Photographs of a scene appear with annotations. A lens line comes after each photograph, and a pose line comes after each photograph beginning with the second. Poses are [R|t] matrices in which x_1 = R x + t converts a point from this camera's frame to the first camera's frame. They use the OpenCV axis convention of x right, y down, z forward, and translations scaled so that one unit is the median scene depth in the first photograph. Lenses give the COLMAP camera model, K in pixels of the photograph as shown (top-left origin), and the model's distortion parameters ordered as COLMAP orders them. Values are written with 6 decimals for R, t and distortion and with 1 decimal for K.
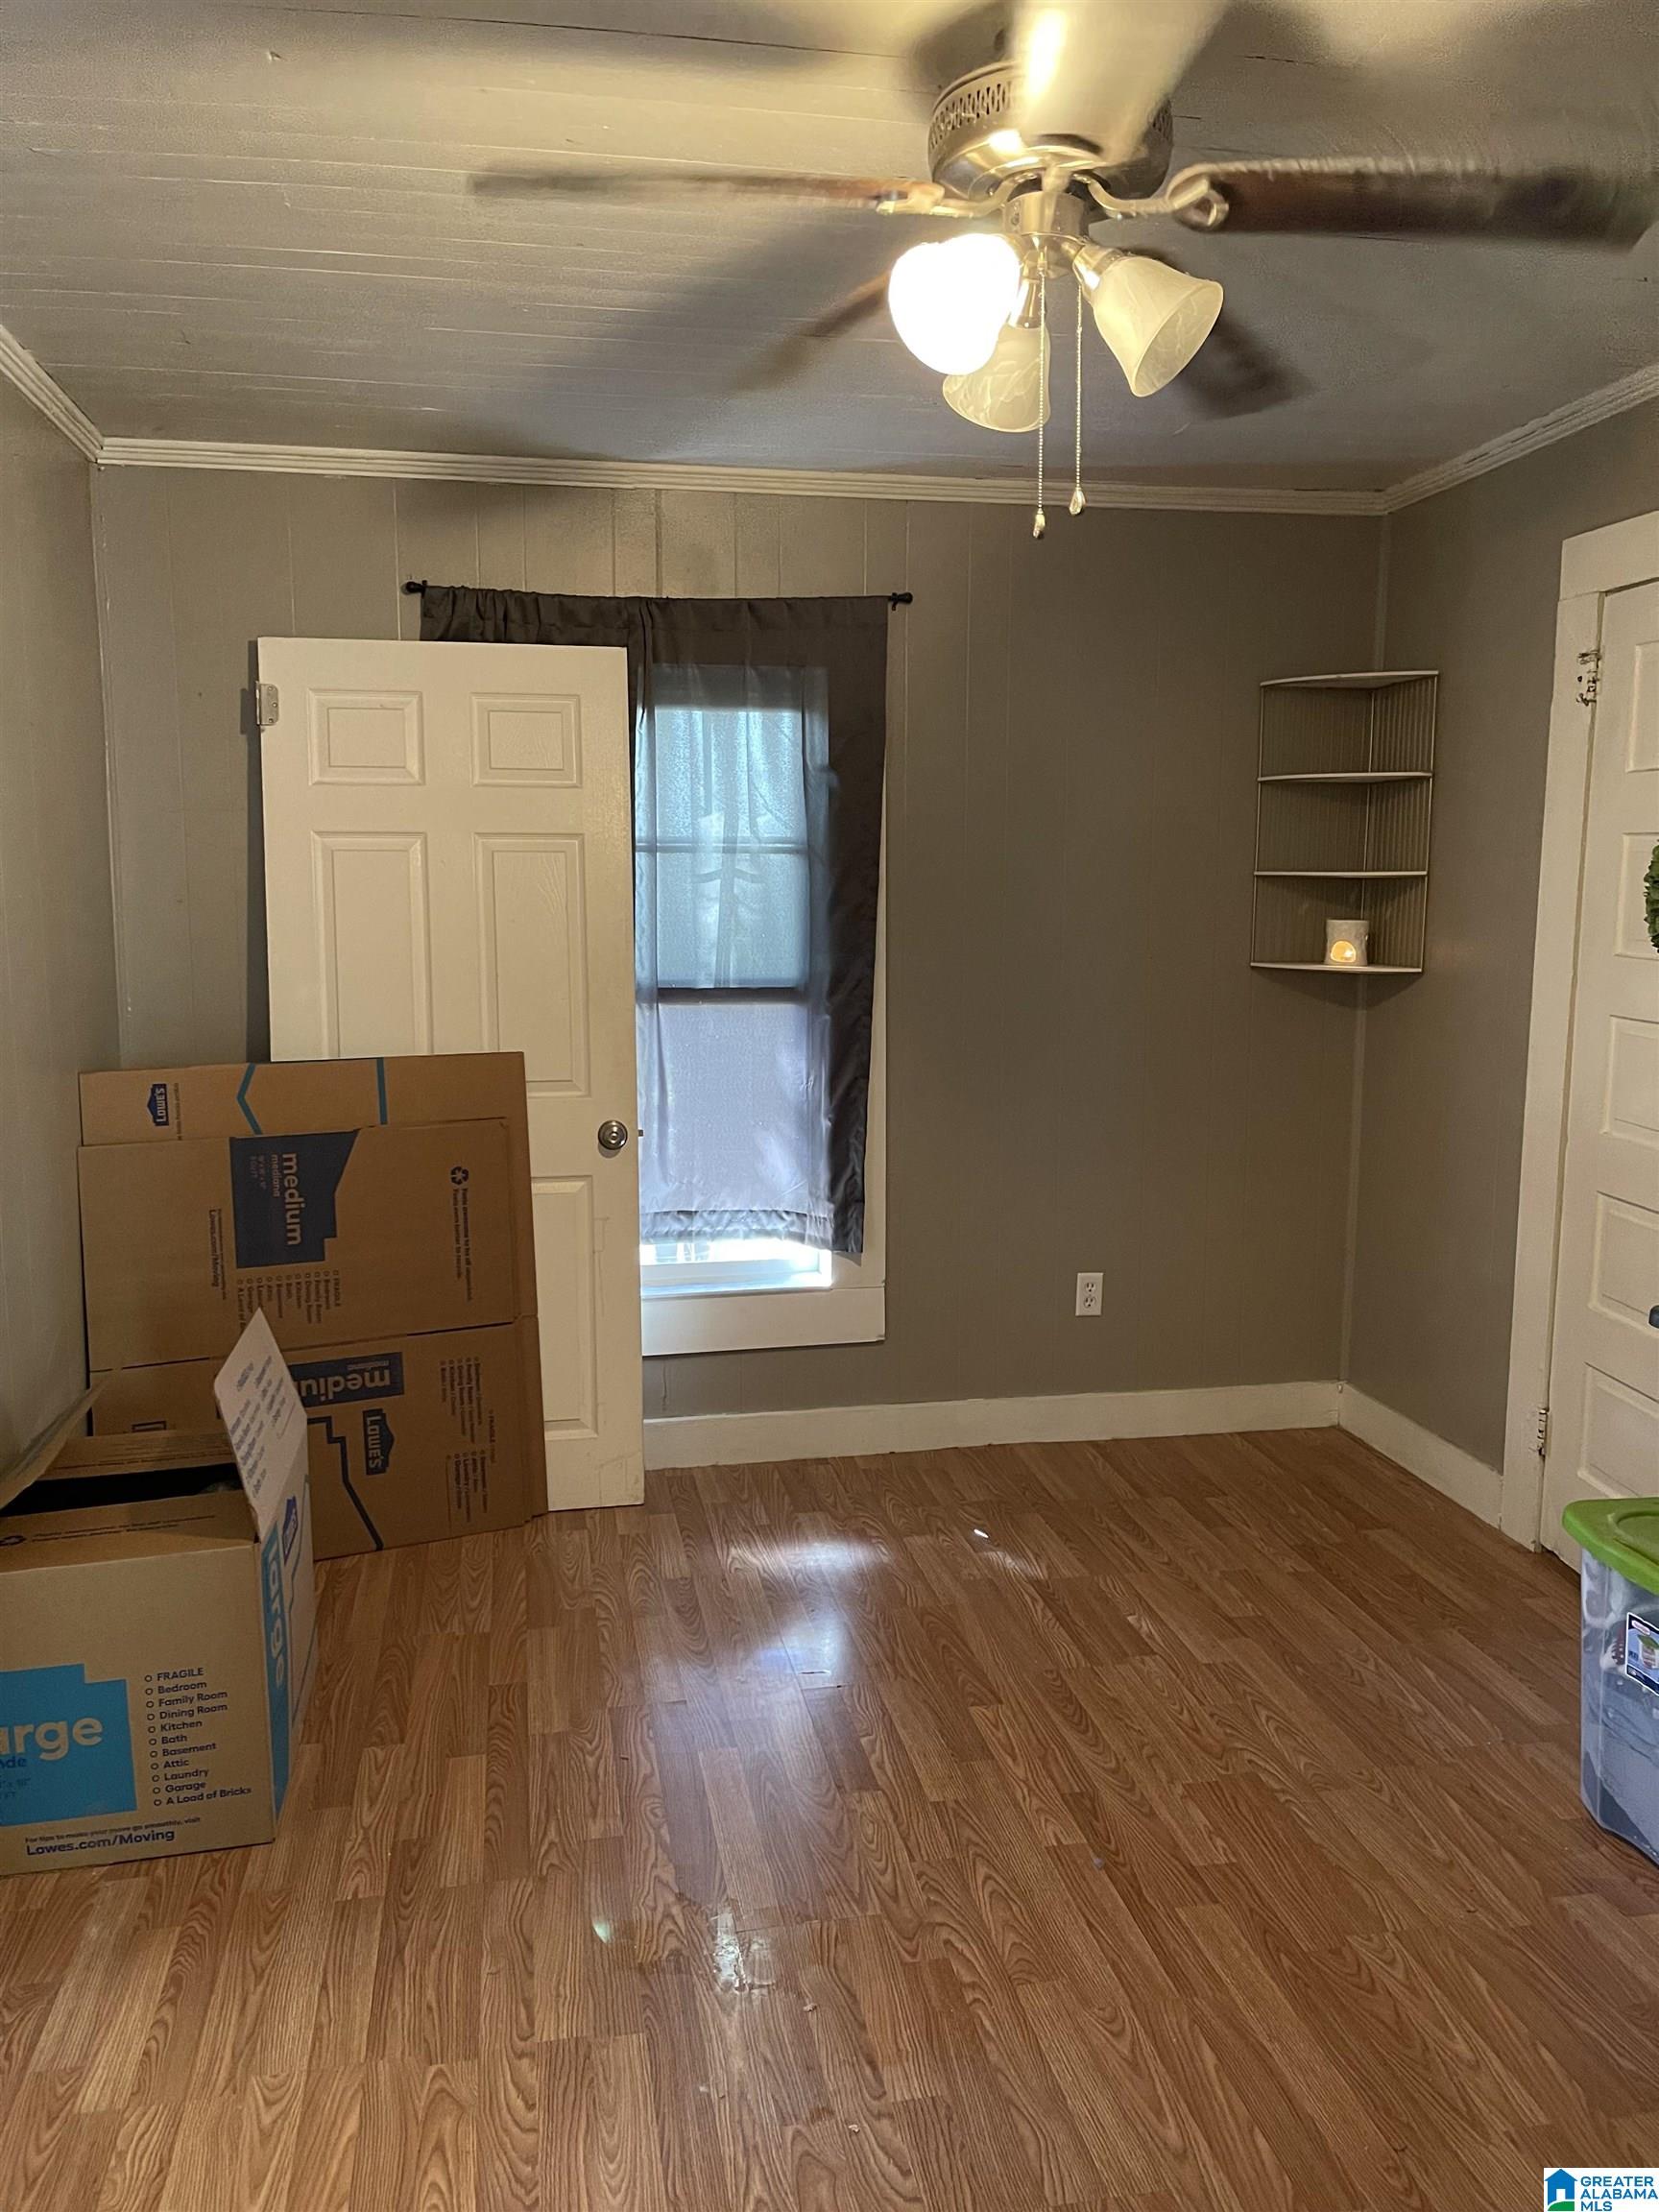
lens RADIAL K [[1675.3, 0, 829.5], [0, 1675.3, 1106.0], [0, 0, 1]] dist [0.070934, -0.098413]
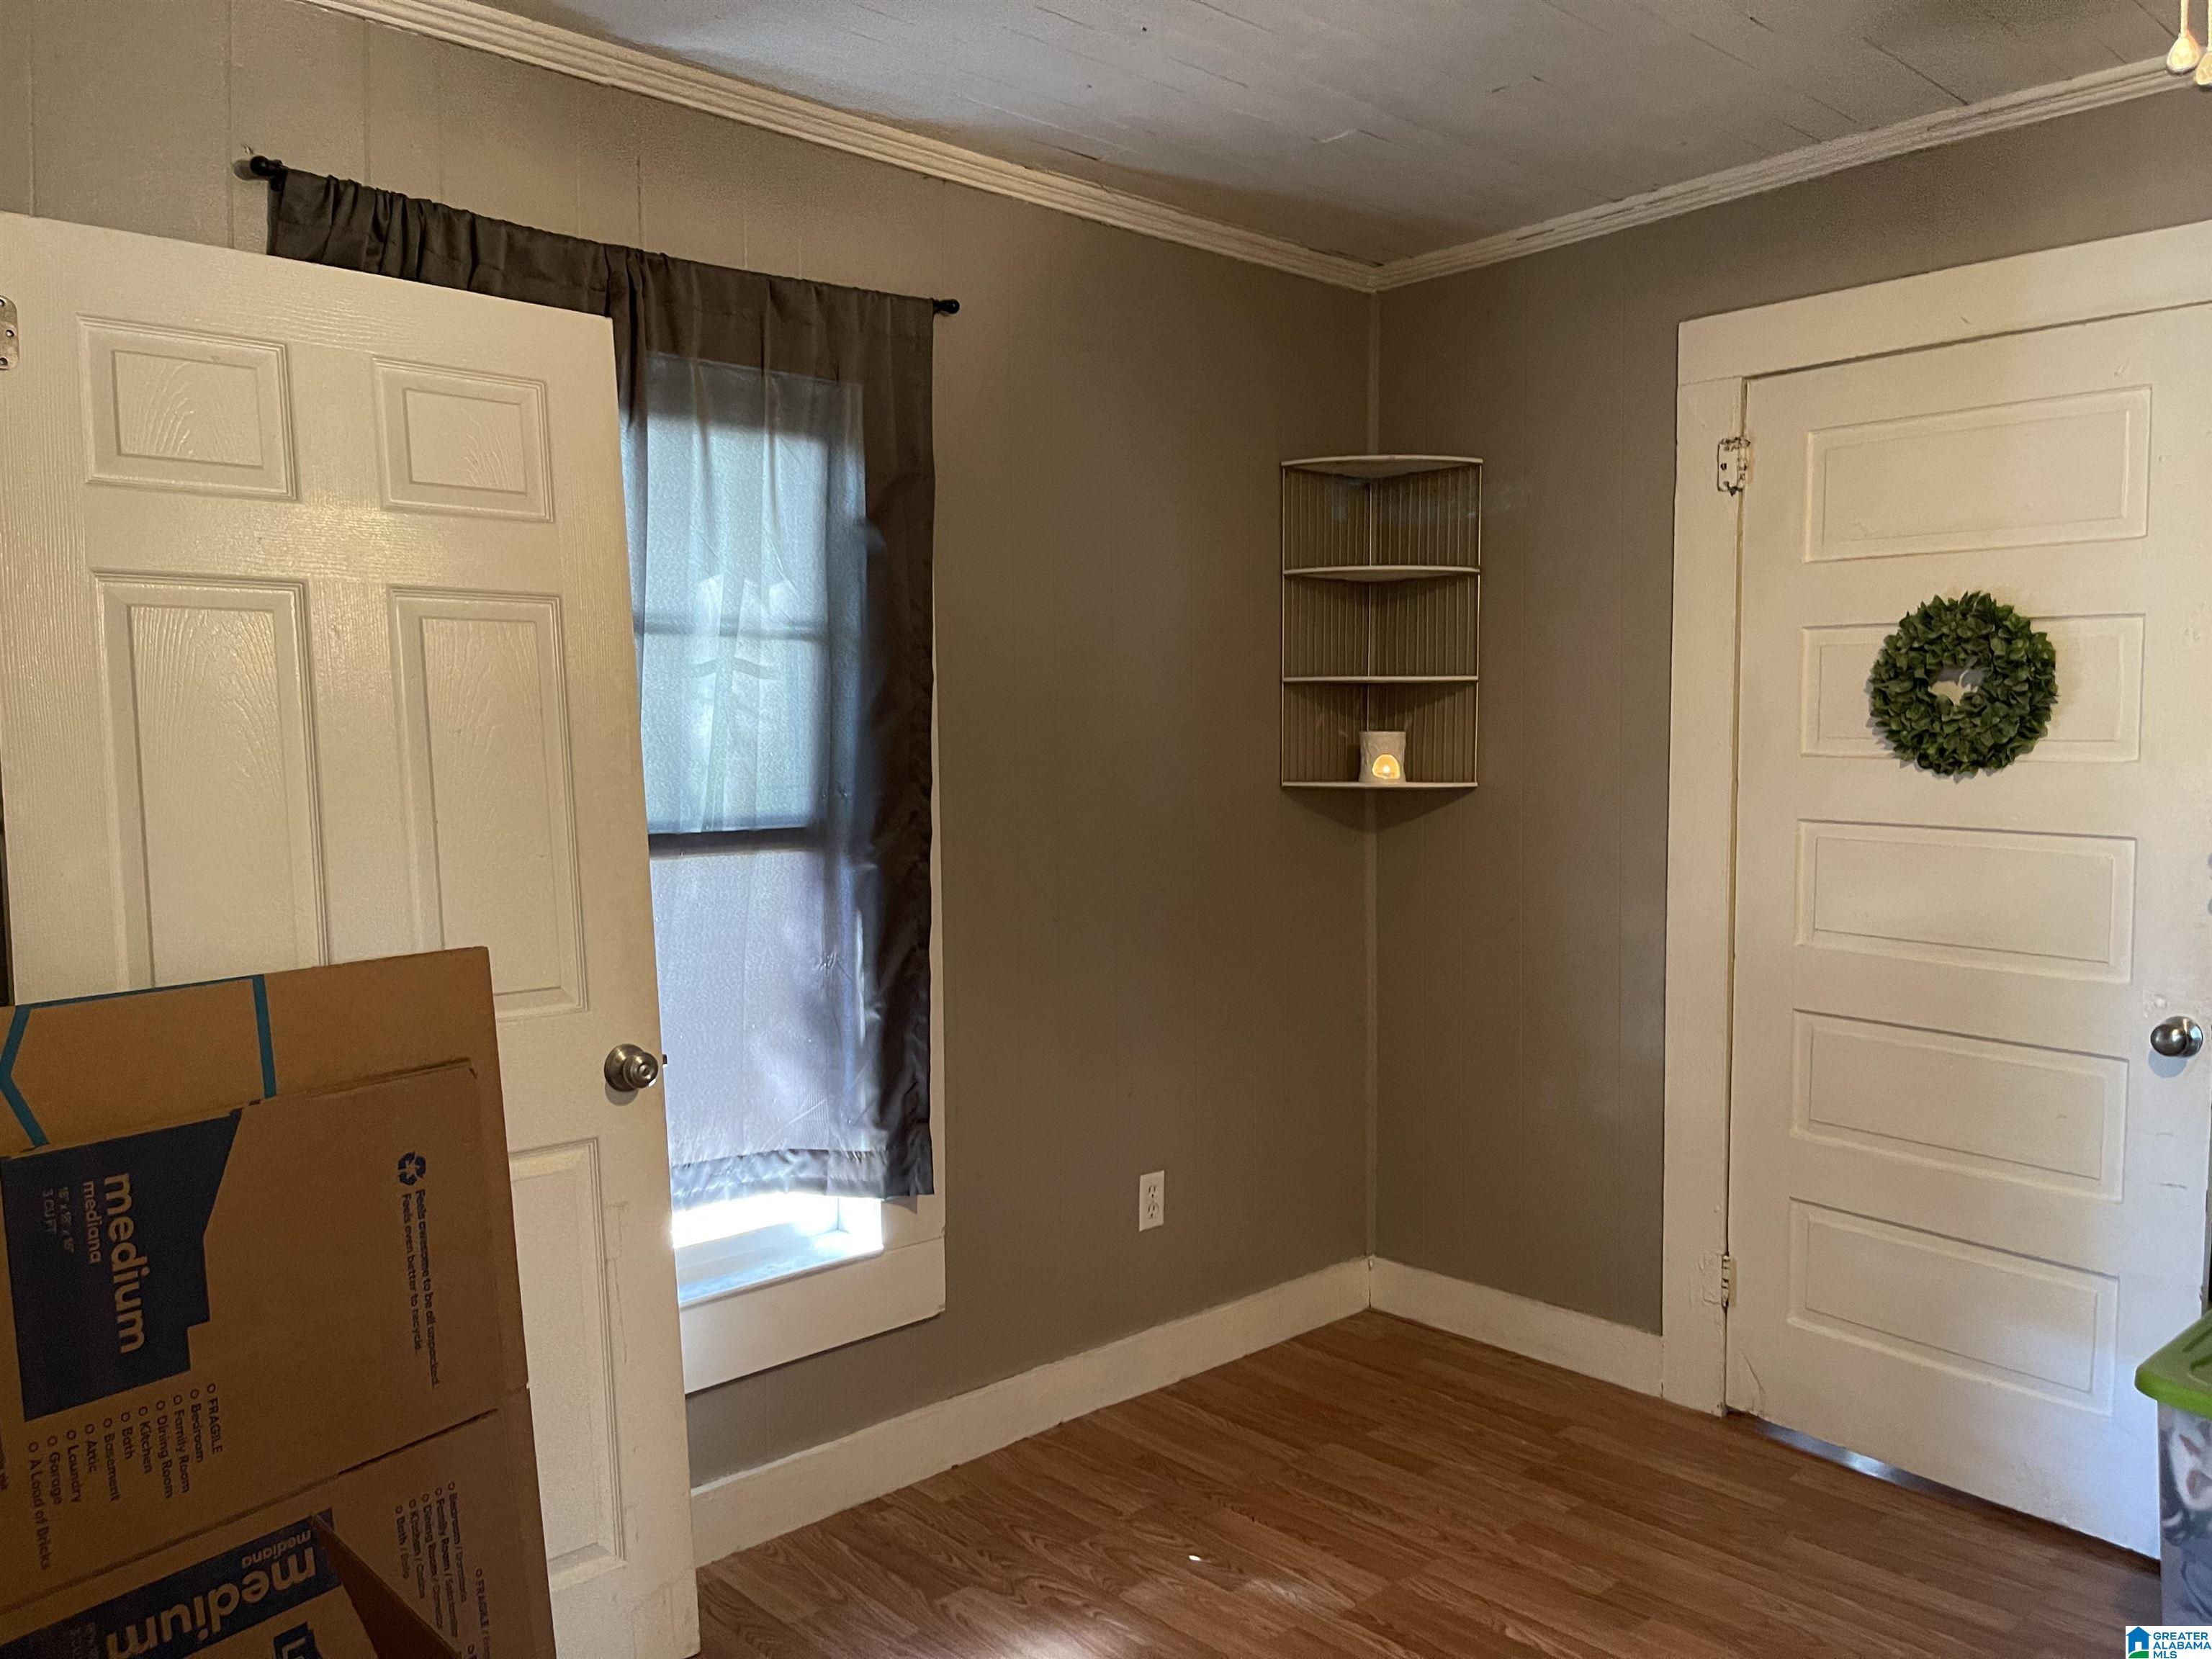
lens RADIAL K [[1668.2, 0, 1105.6], [0, 1668.2, 823.0], [0, 0, 1]] dist [0.071371, -0.101333]
pose [[0.843753, -0.034034, 0.535652, -0.318183], [0.078134, 0.995145, -0.059847, -0.022900], [-0.531014, 0.092348, 0.842316, 0.369341]]
